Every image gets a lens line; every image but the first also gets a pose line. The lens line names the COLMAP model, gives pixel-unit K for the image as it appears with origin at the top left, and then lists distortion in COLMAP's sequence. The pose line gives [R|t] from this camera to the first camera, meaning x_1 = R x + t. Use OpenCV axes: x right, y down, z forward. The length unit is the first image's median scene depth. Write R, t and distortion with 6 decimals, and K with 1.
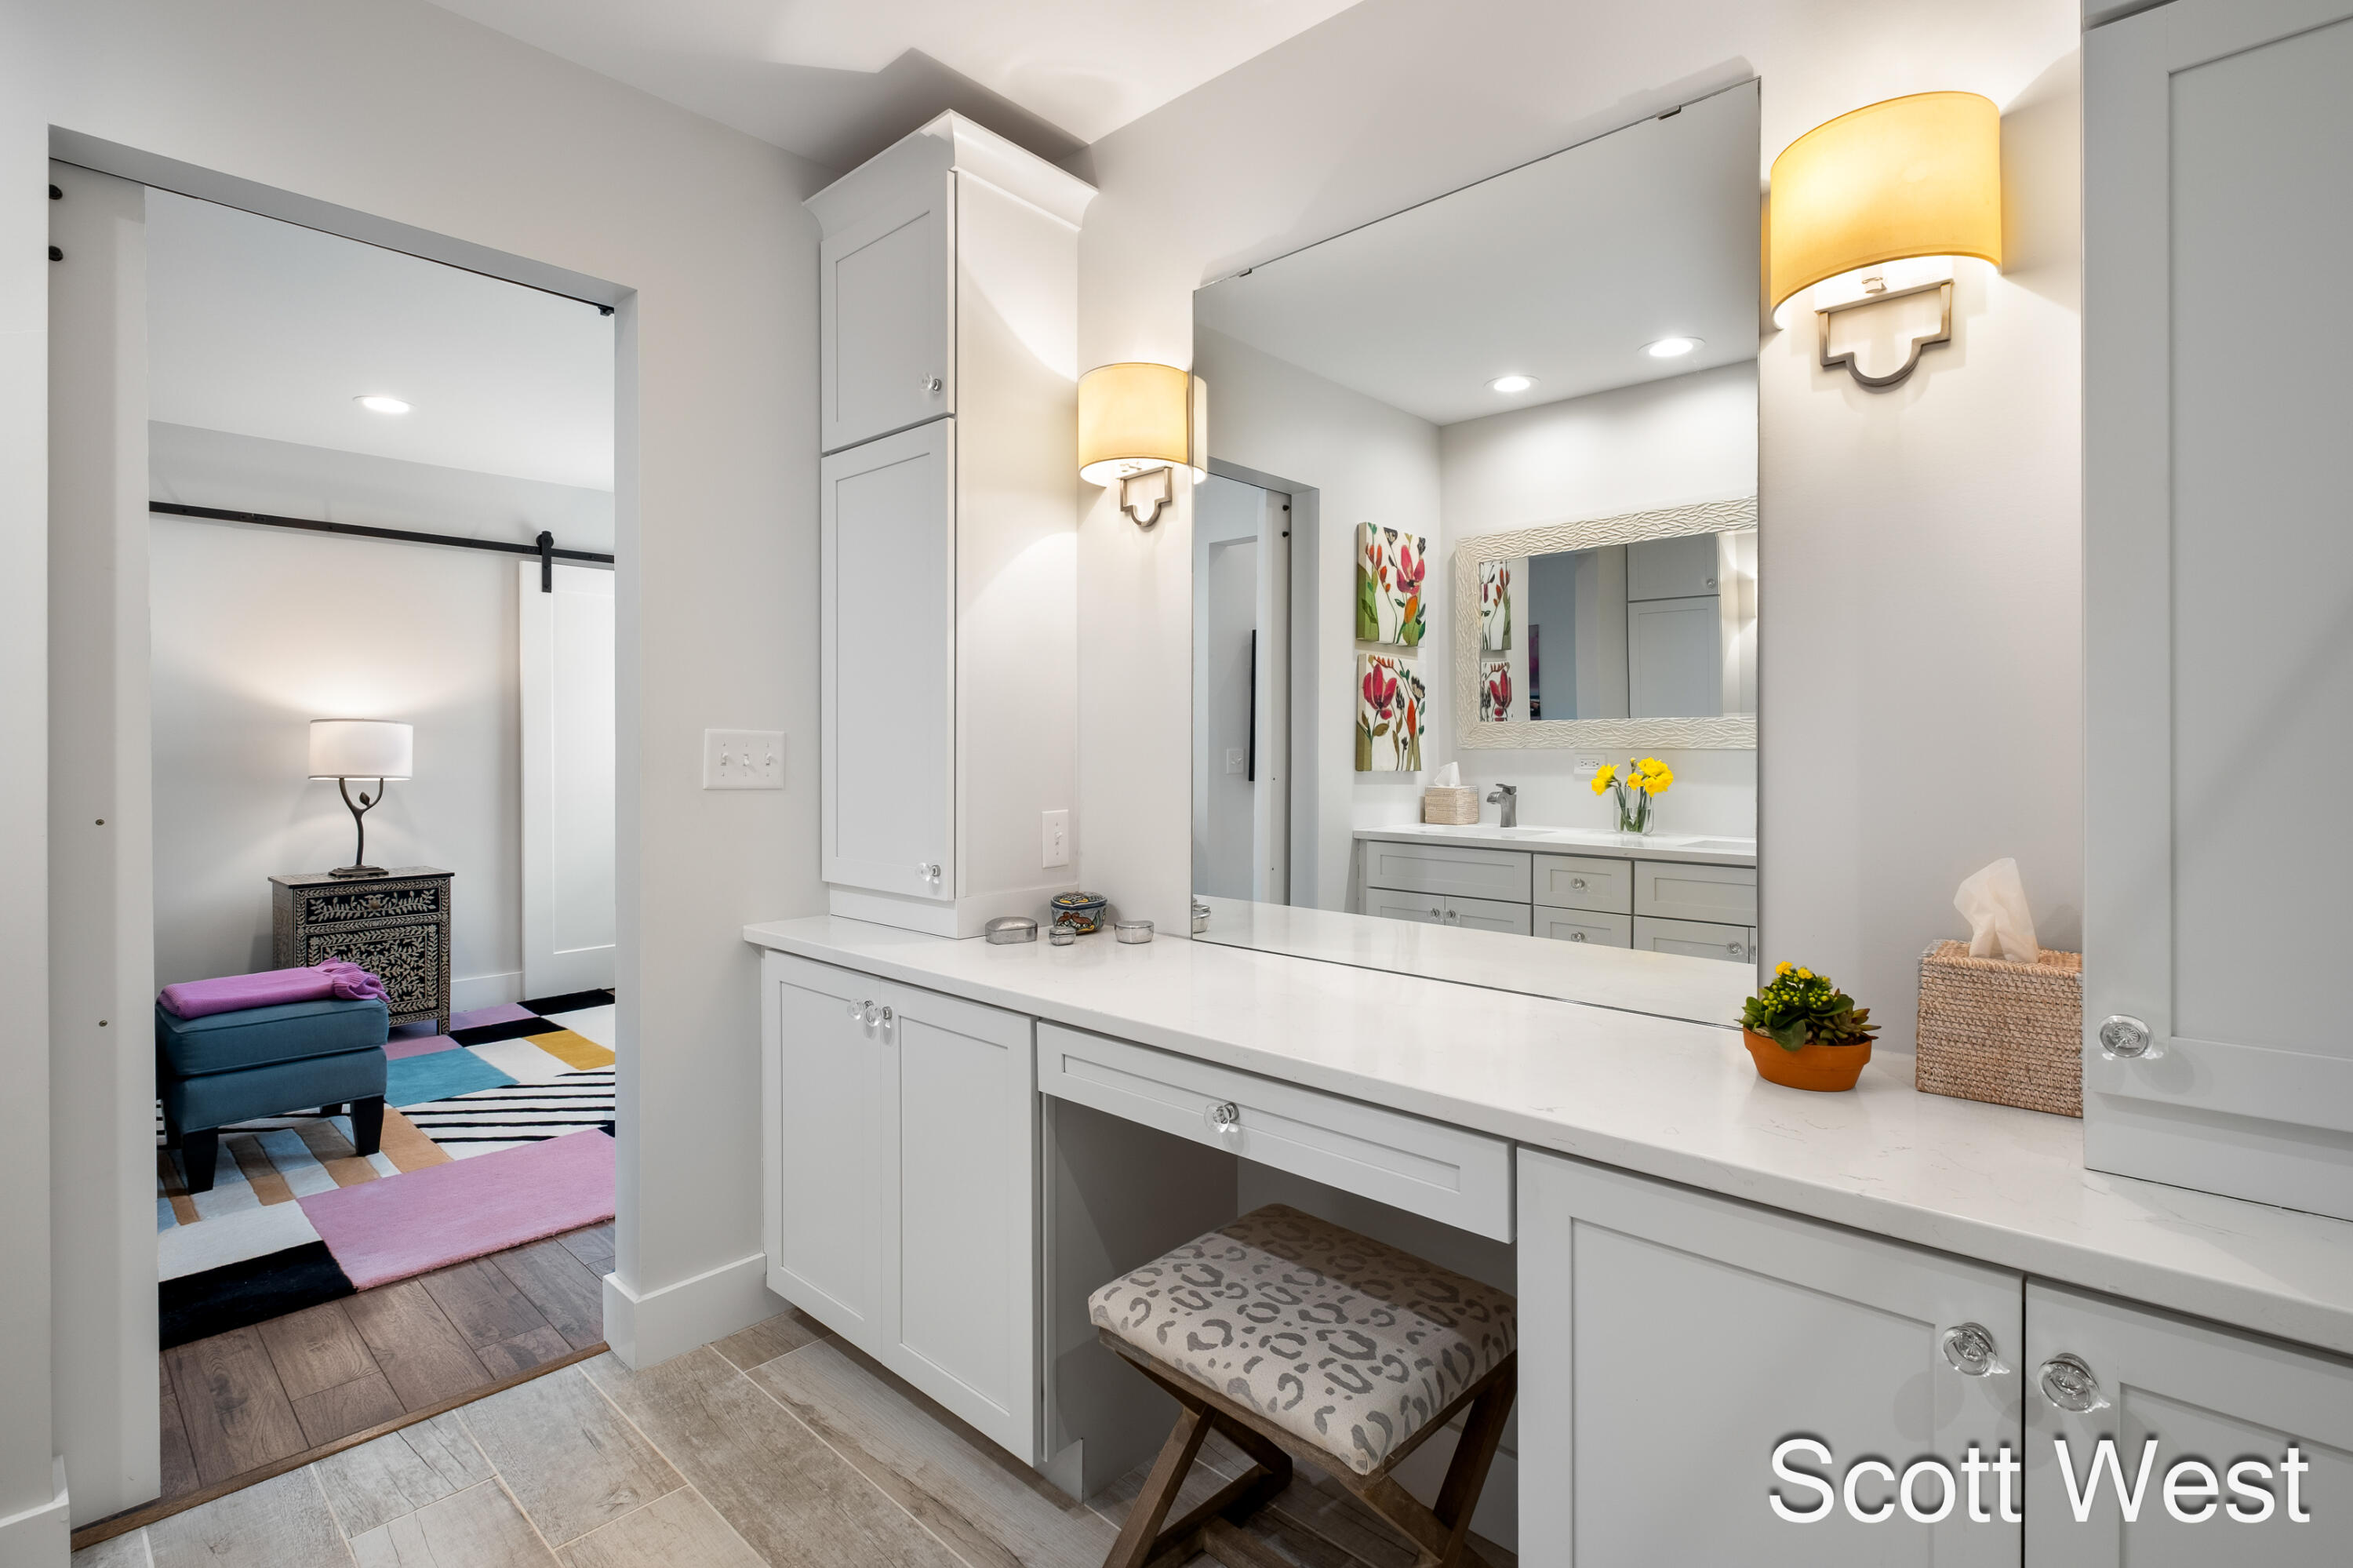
lens RADIAL K [[1090.9, 0, 1123.8], [0, 1090.9, 770.1], [0, 0, 1]] dist [-0.017887, -0.000474]
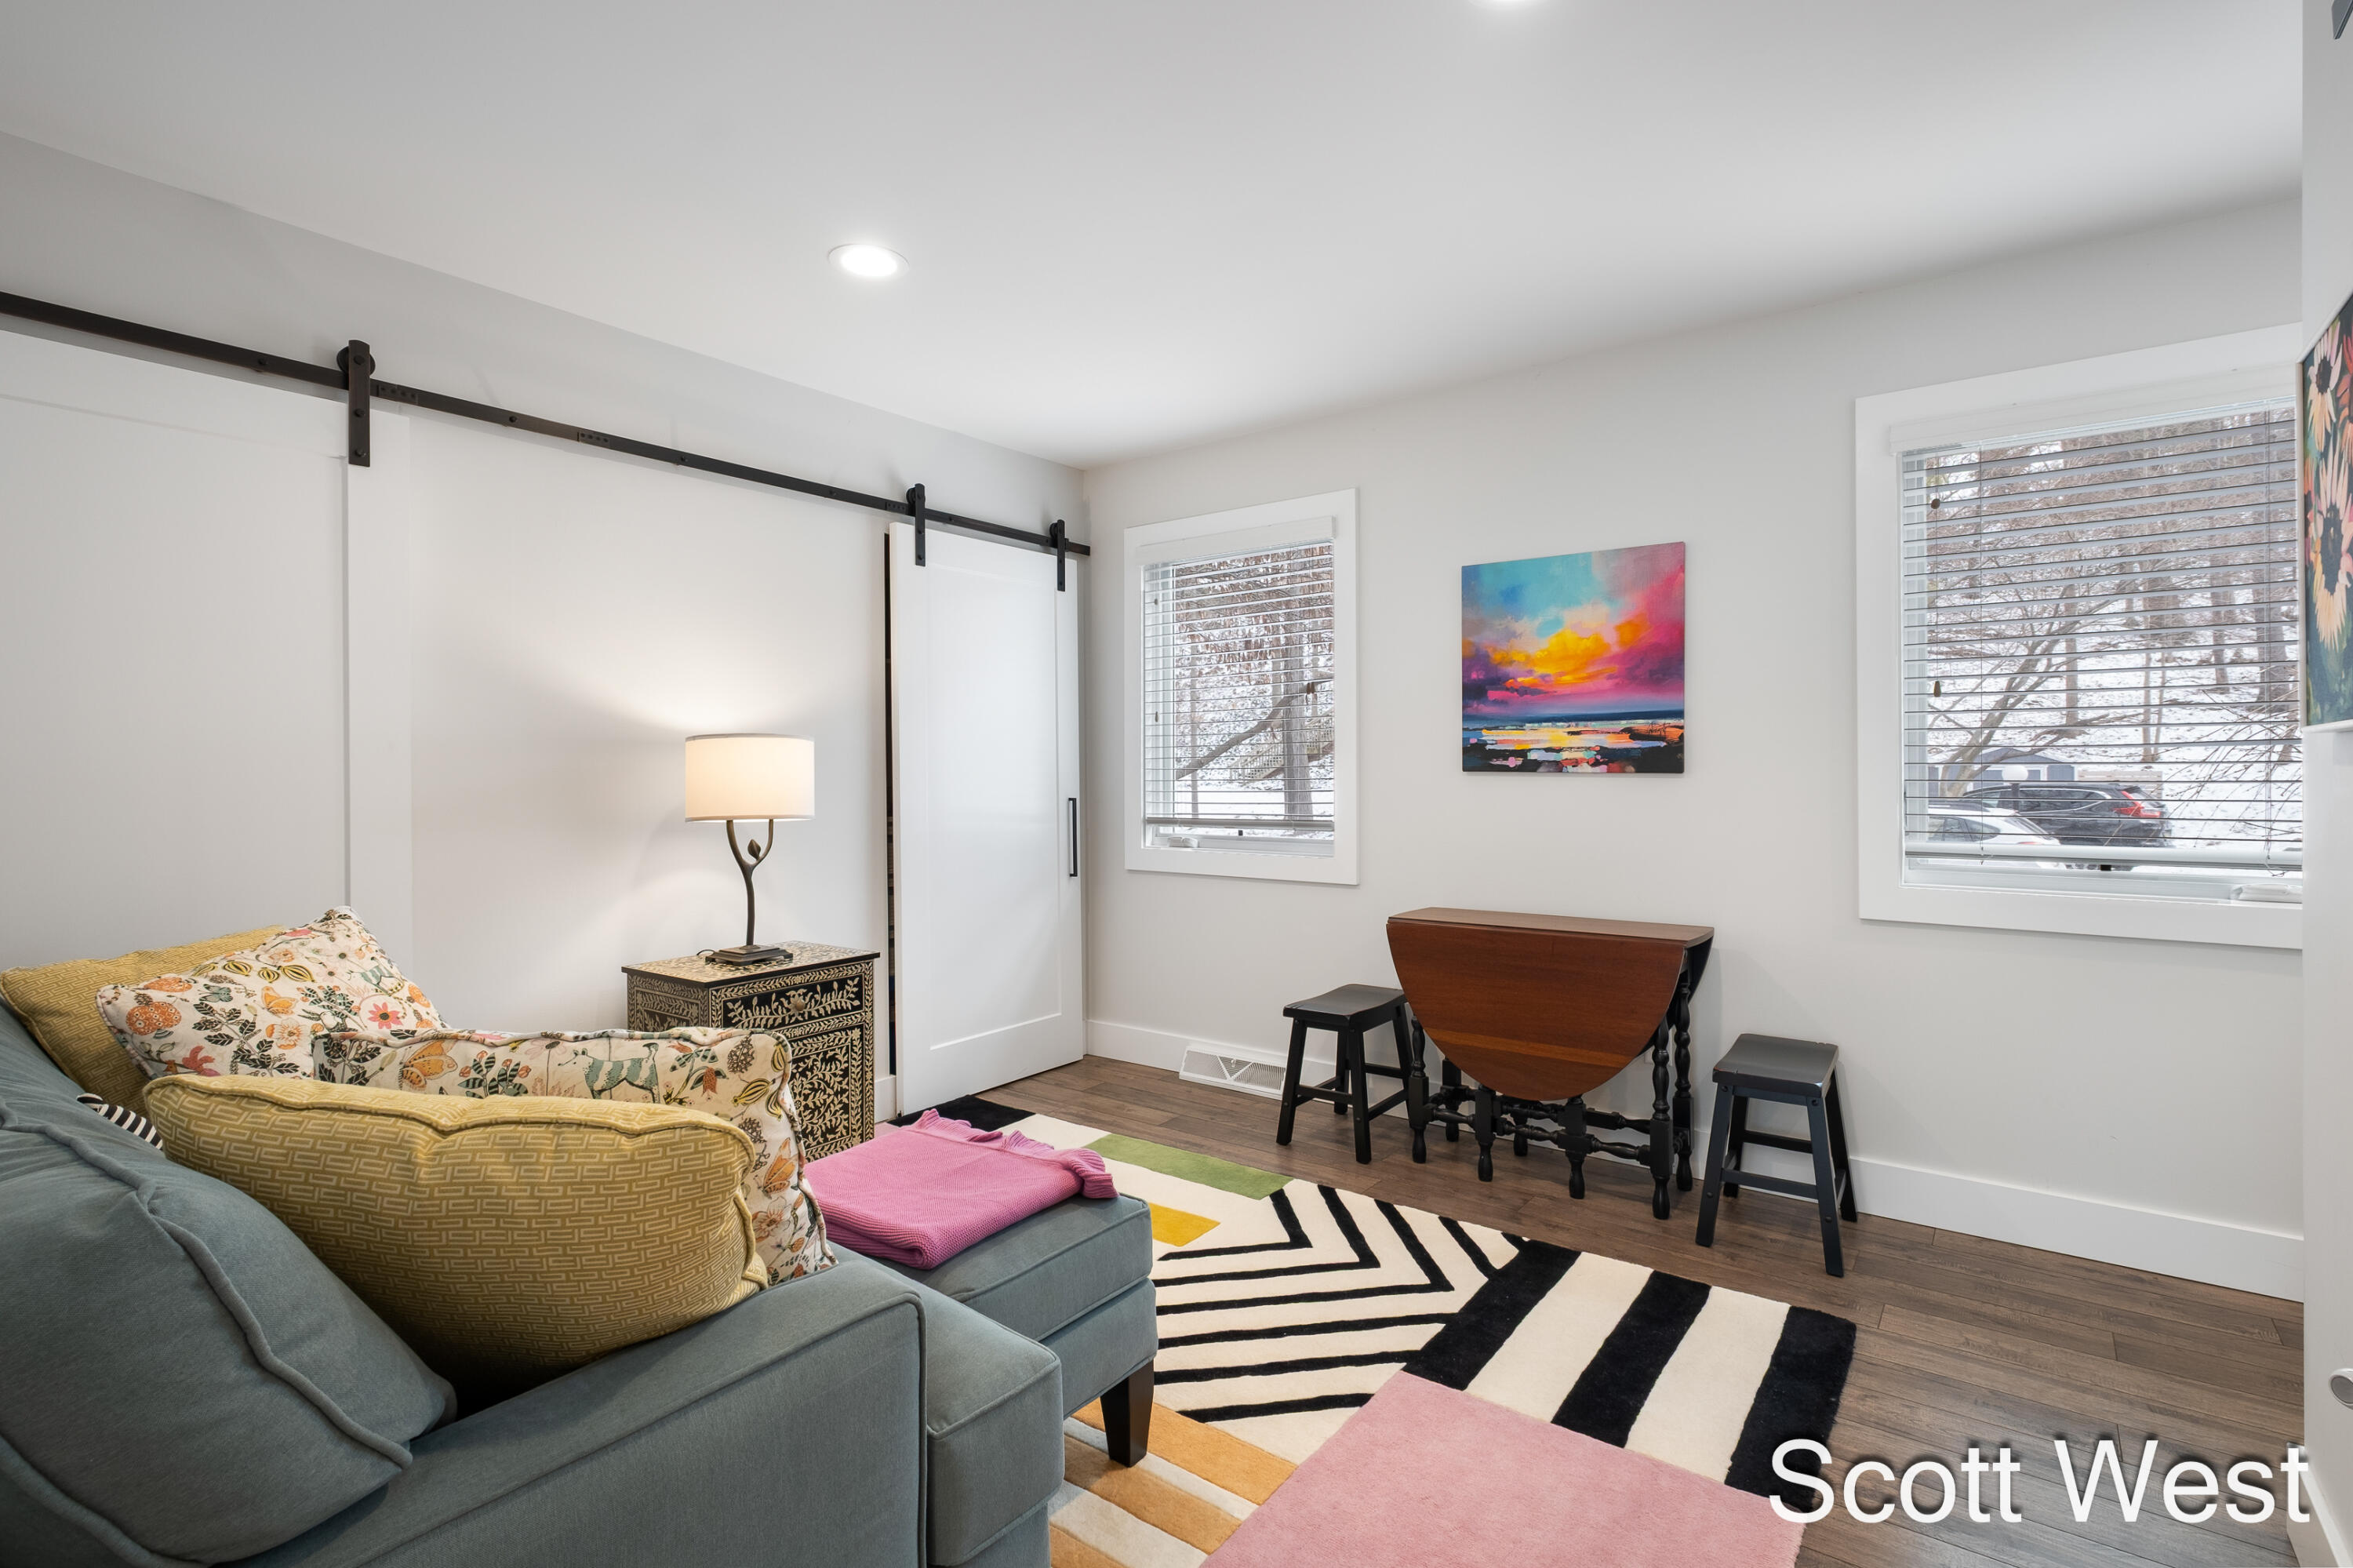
lens RADIAL K [[1090.9, 0, 1177.8], [0, 1090.9, 778.8], [0, 0, 1]] dist [-0.017887, -0.000474]
pose [[0.992054, 0.004707, 0.125727, -0.523030], [-0.003904, 0.999970, -0.006628, -0.015107], [-0.125754, 0.006084, 0.992043, 0.273078]]
